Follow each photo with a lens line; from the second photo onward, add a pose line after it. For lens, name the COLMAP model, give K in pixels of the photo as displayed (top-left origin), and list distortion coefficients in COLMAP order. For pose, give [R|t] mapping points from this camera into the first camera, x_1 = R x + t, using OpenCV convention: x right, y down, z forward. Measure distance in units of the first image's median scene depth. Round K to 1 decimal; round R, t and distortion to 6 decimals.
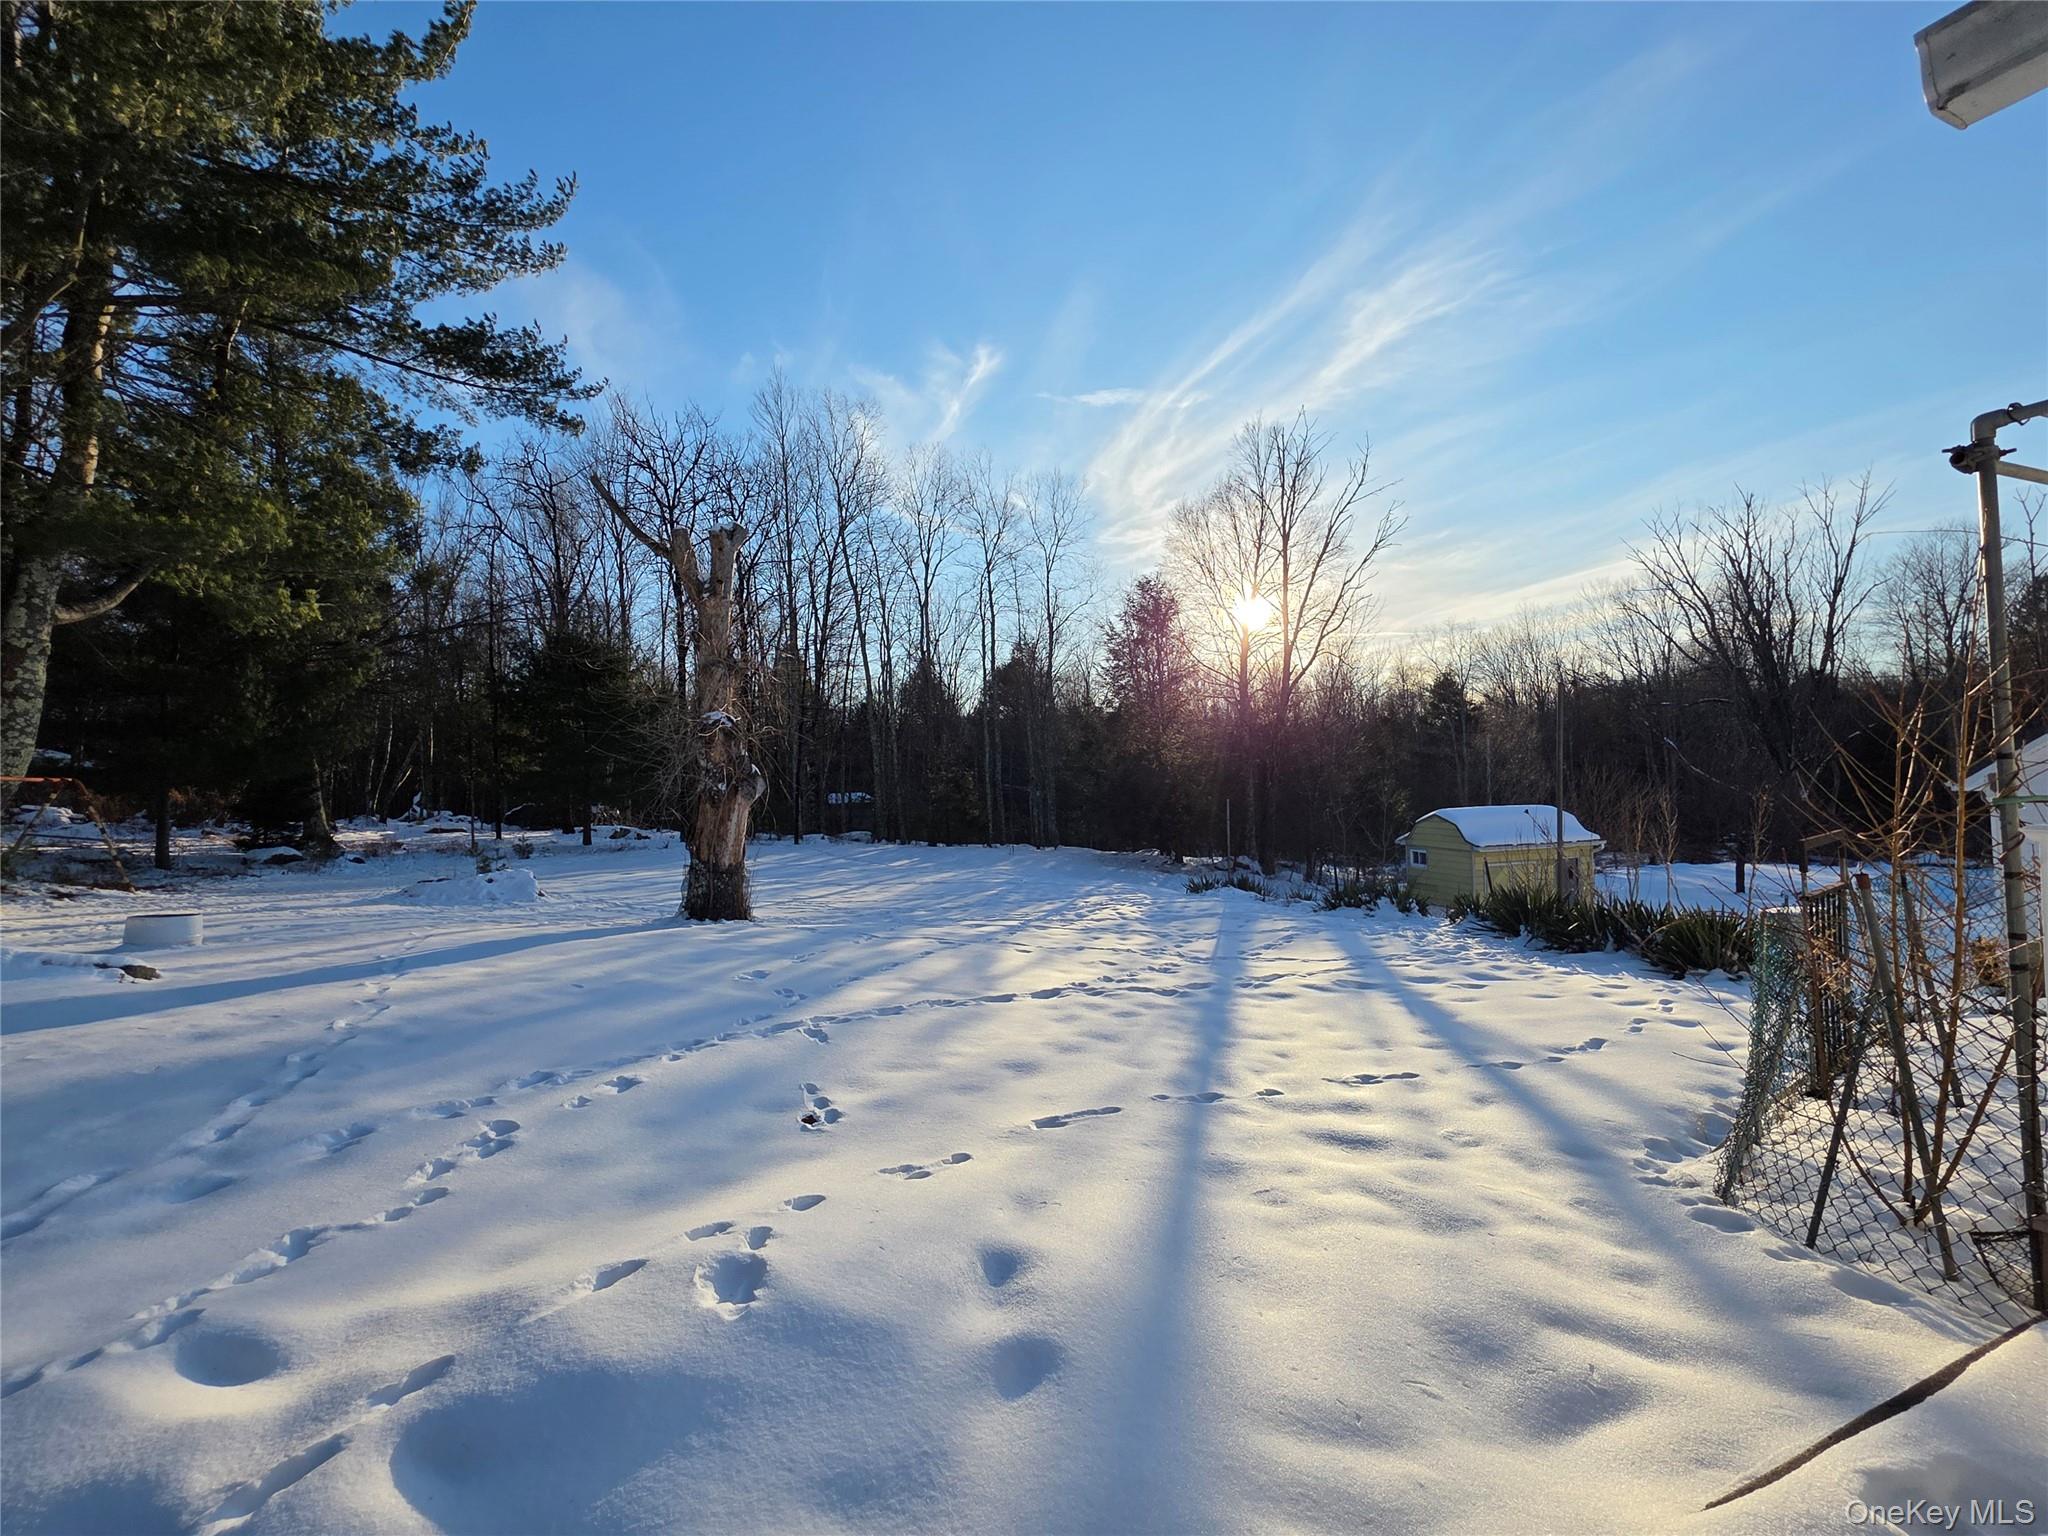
lens RADIAL K [[747.2, 0, 1024.0], [0, 747.2, 768.0], [0, 0, 1]] dist [-0.071726, 0.008755]
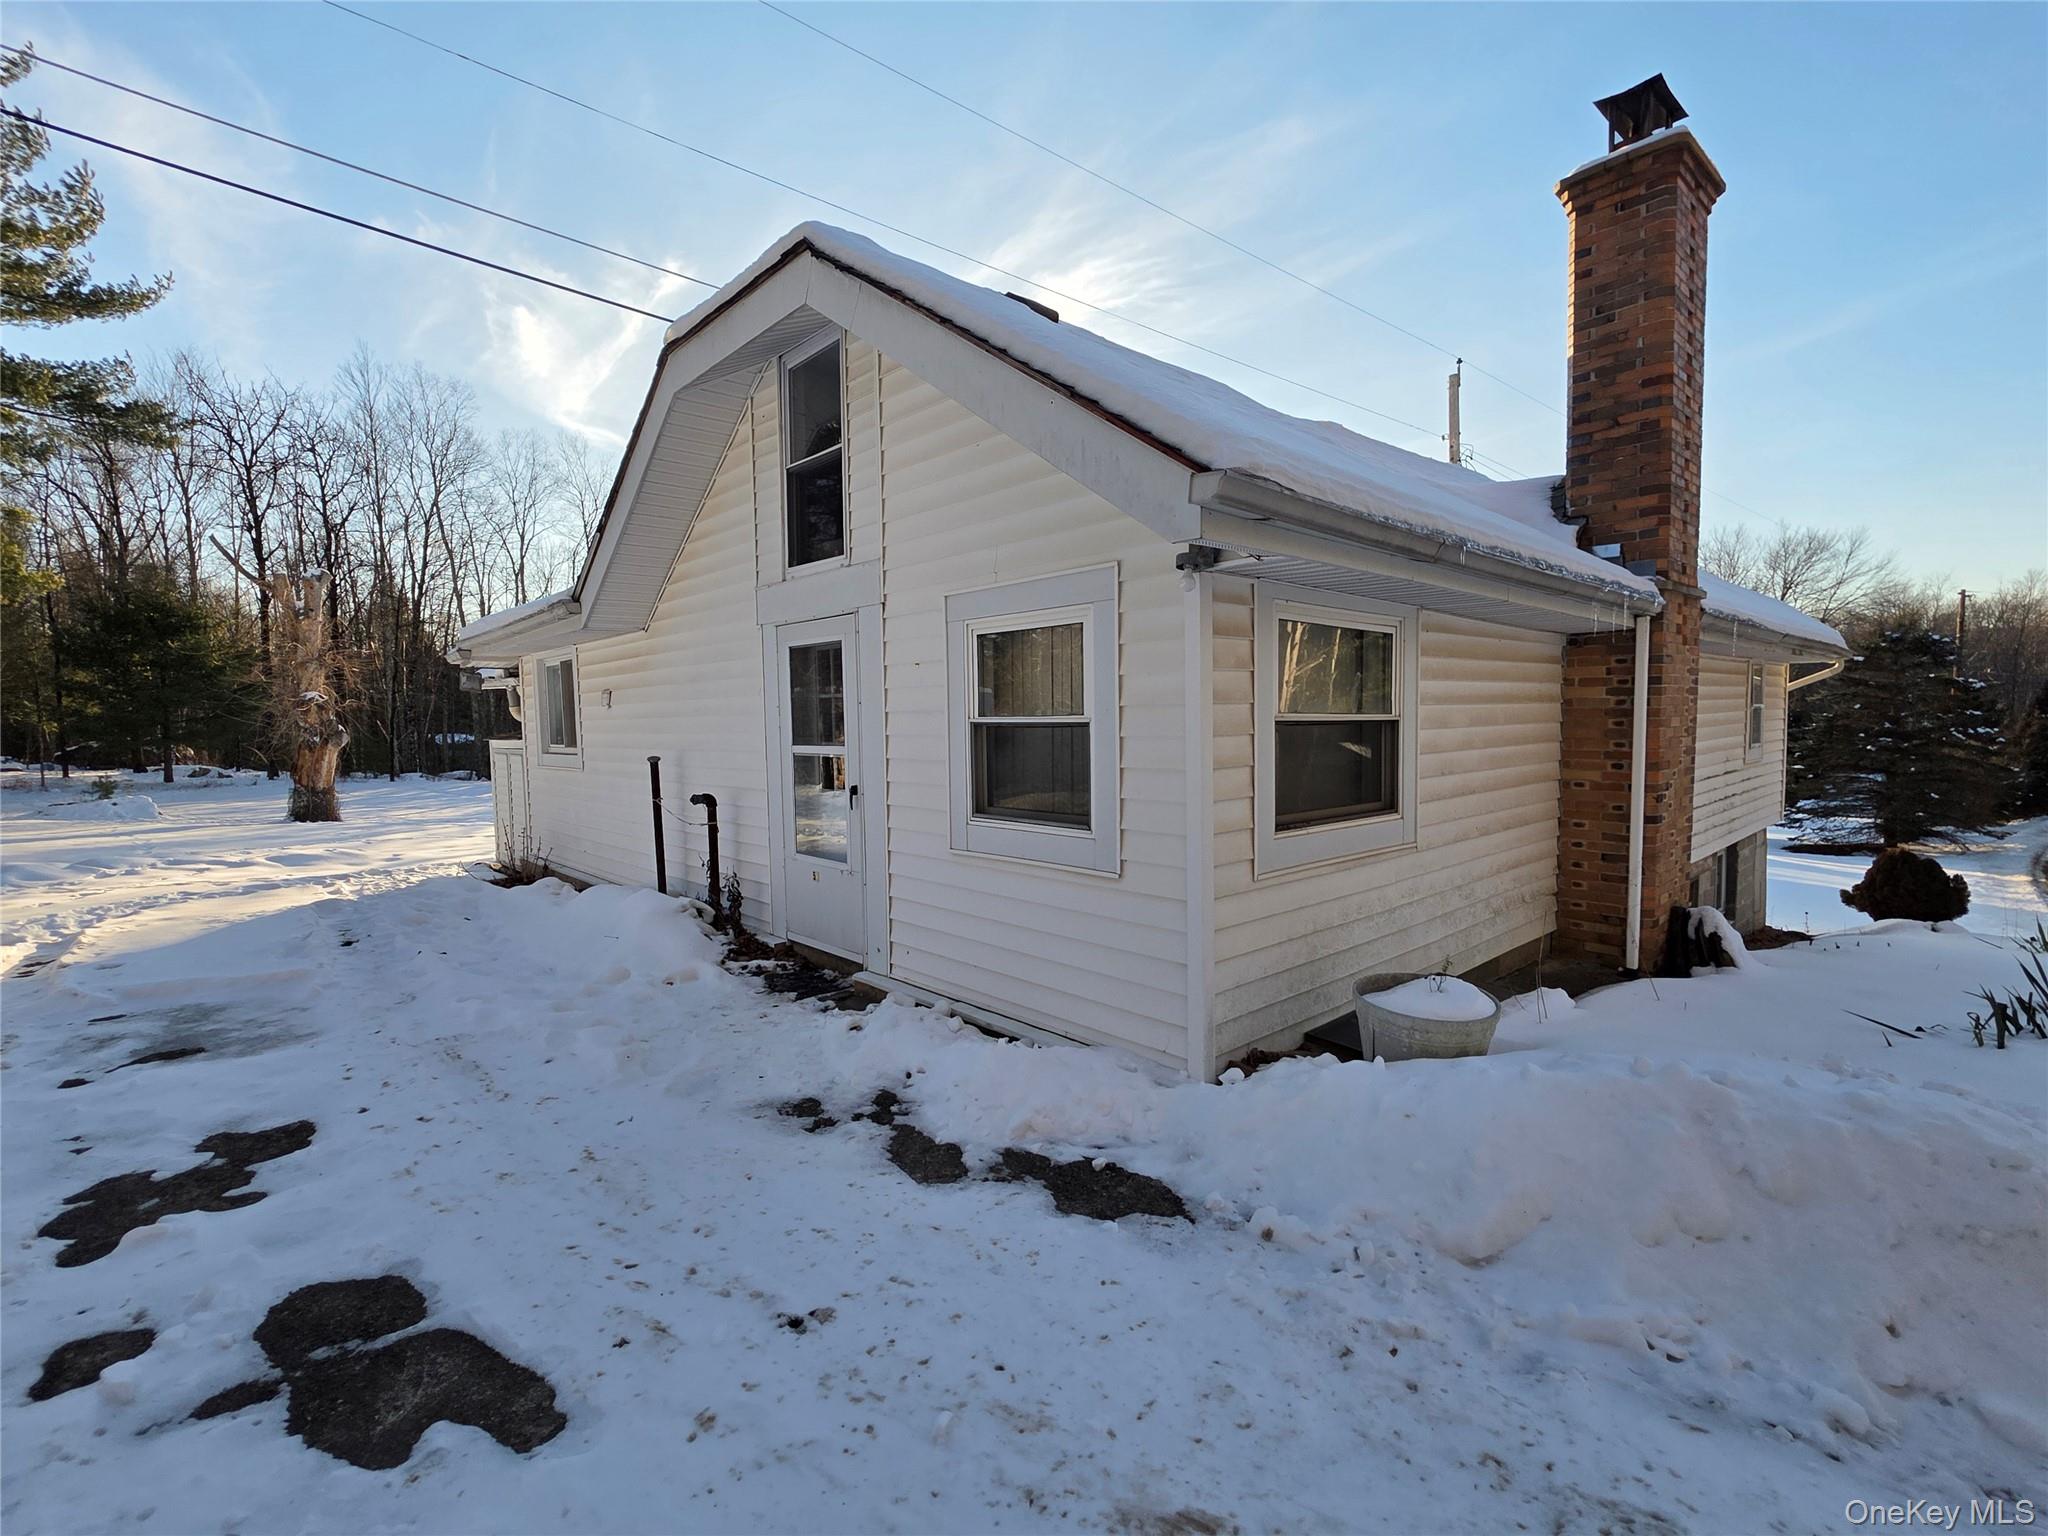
lens RADIAL K [[747.2, 0, 1024.0], [0, 747.2, 768.0], [0, 0, 1]] dist [-0.071726, 0.008755]
pose [[0.914993, 0.002979, 0.403458, 0.172236], [-0.033969, 0.996991, 0.069676, -0.031680], [-0.402037, -0.077458, 0.912341, -0.451759]]
